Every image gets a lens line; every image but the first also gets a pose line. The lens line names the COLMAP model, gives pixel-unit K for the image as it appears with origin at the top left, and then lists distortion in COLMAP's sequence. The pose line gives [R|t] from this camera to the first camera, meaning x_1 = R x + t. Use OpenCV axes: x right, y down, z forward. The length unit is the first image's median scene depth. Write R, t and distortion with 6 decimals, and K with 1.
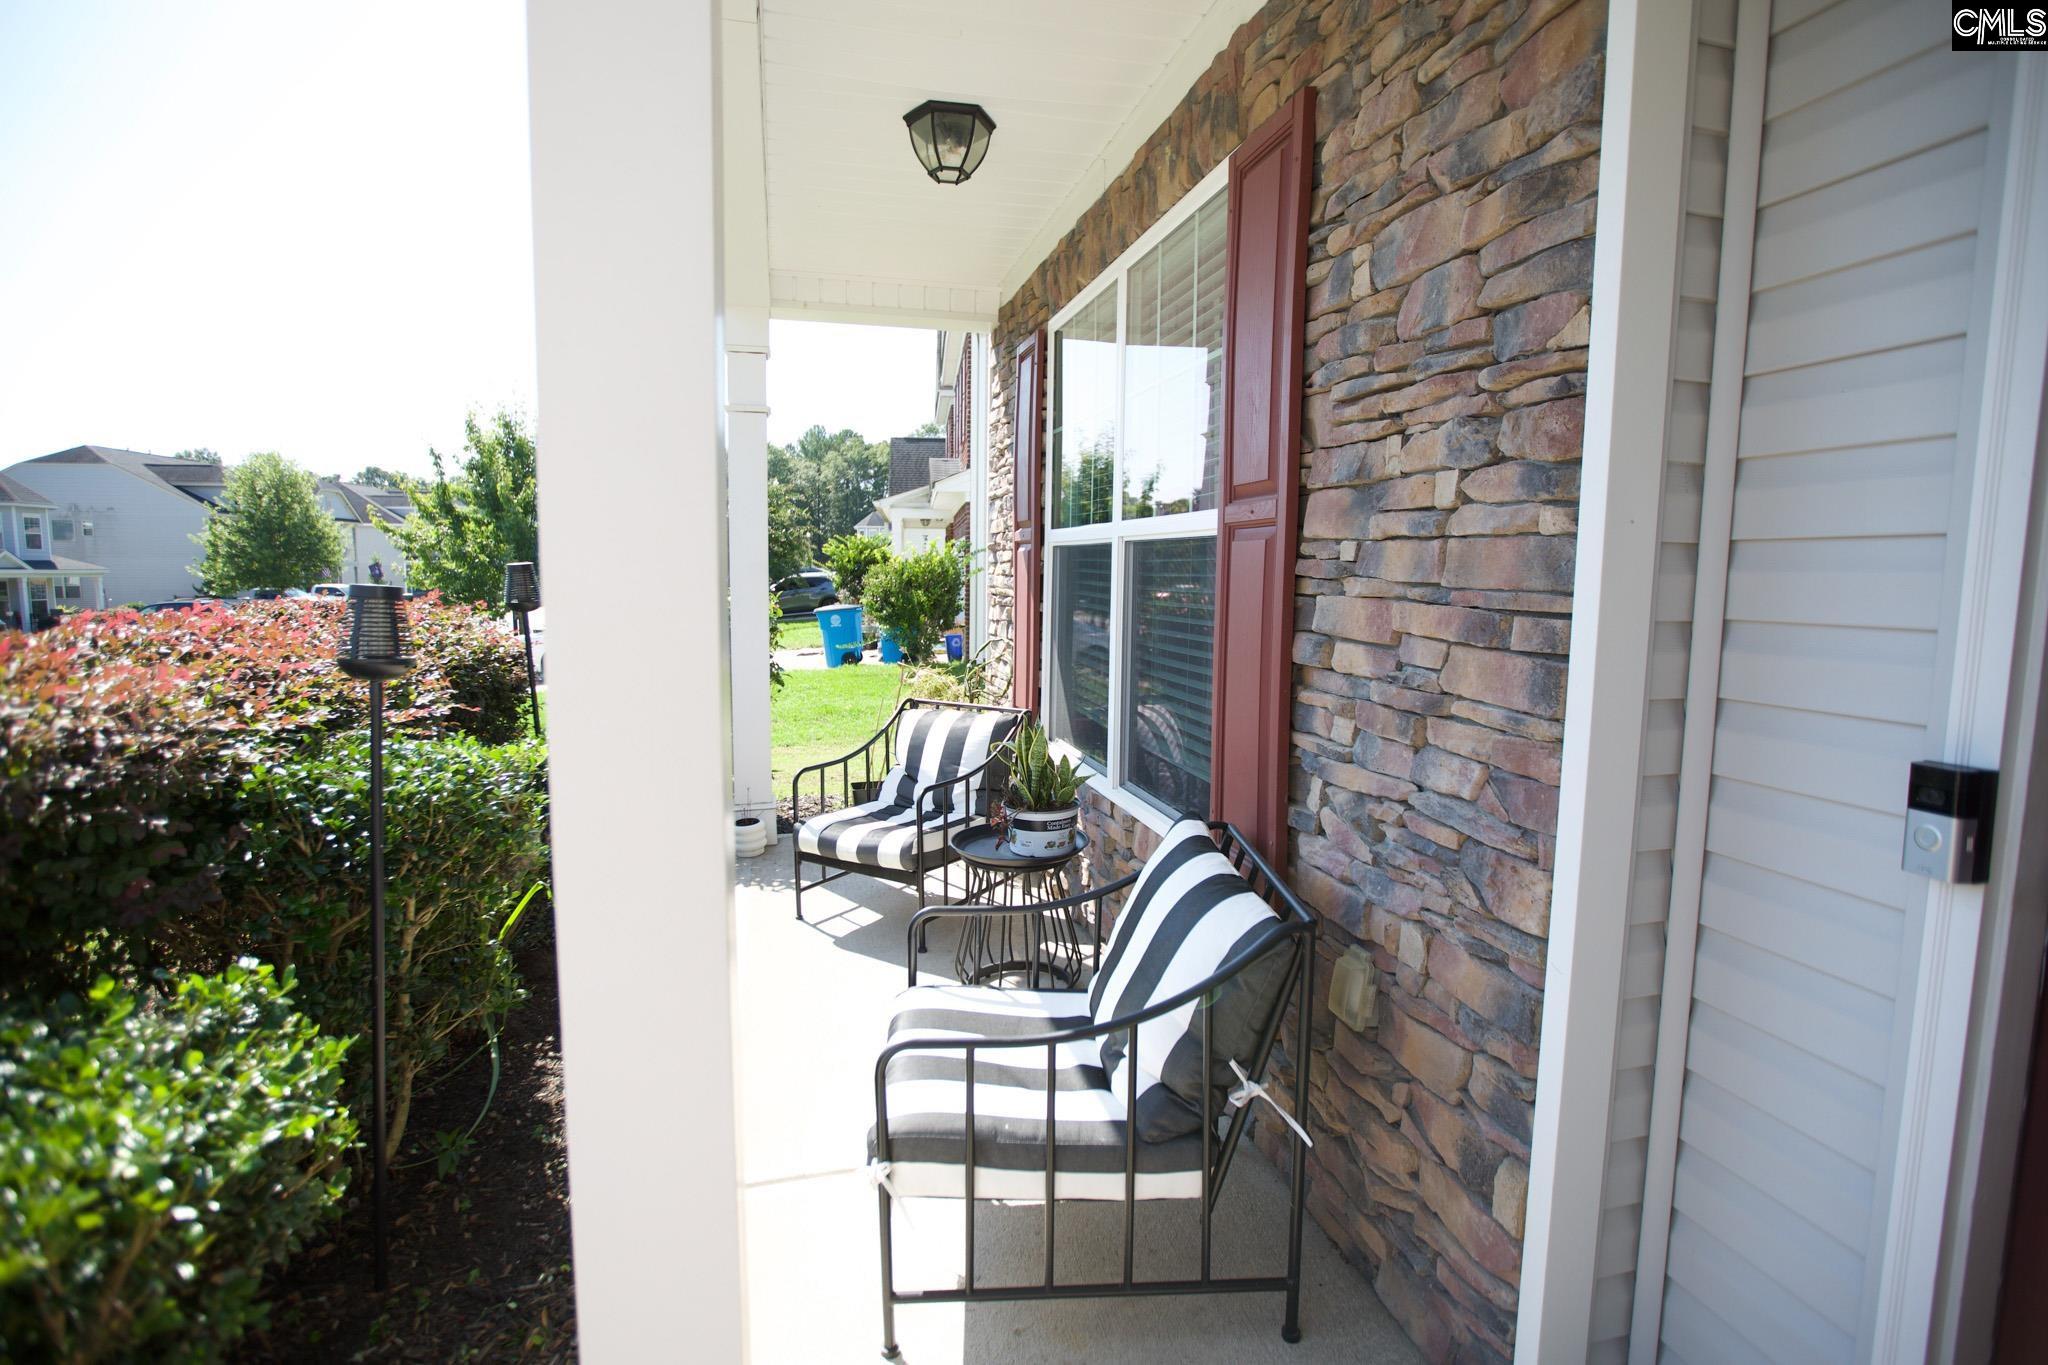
lens RADIAL K [[983.5, 0, 1019.7], [0, 983.5, 669.5], [0, 0, 1]] dist [-0.028603, -0.000230]
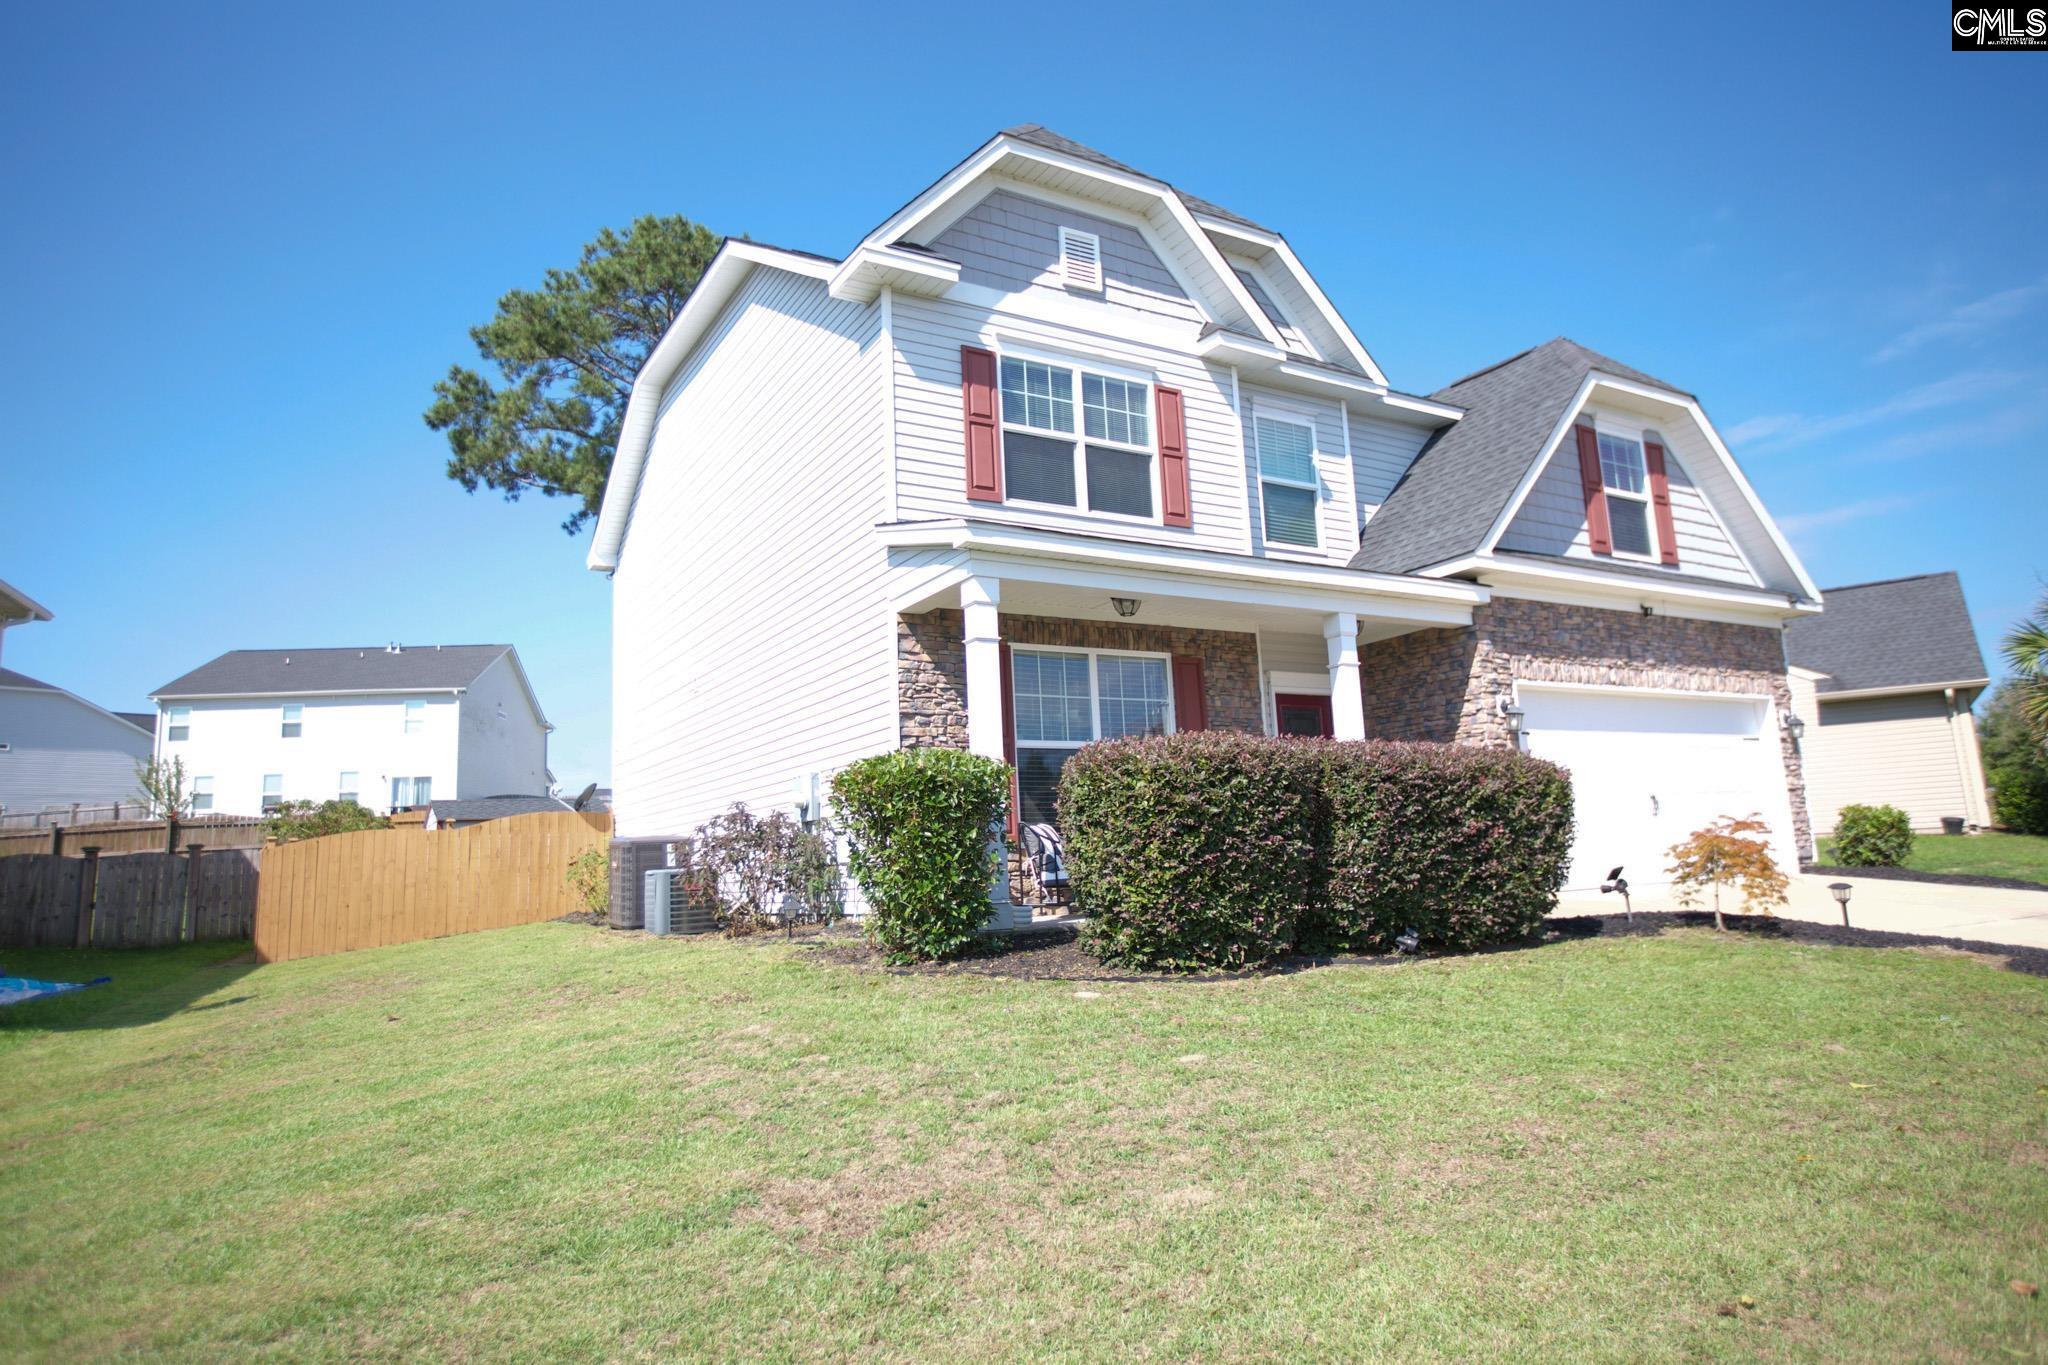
lens RADIAL K [[1229.5, 0, 1032.1], [0, 1229.5, 667.2], [0, 0, 1]] dist [-0.007032, 0.000915]
pose [[-0.297084, 0.161677, 0.941064, -6.106856], [0.140599, 0.982225, -0.124363, 0.095185], [-0.944443, 0.095366, -0.314535, 4.383932]]
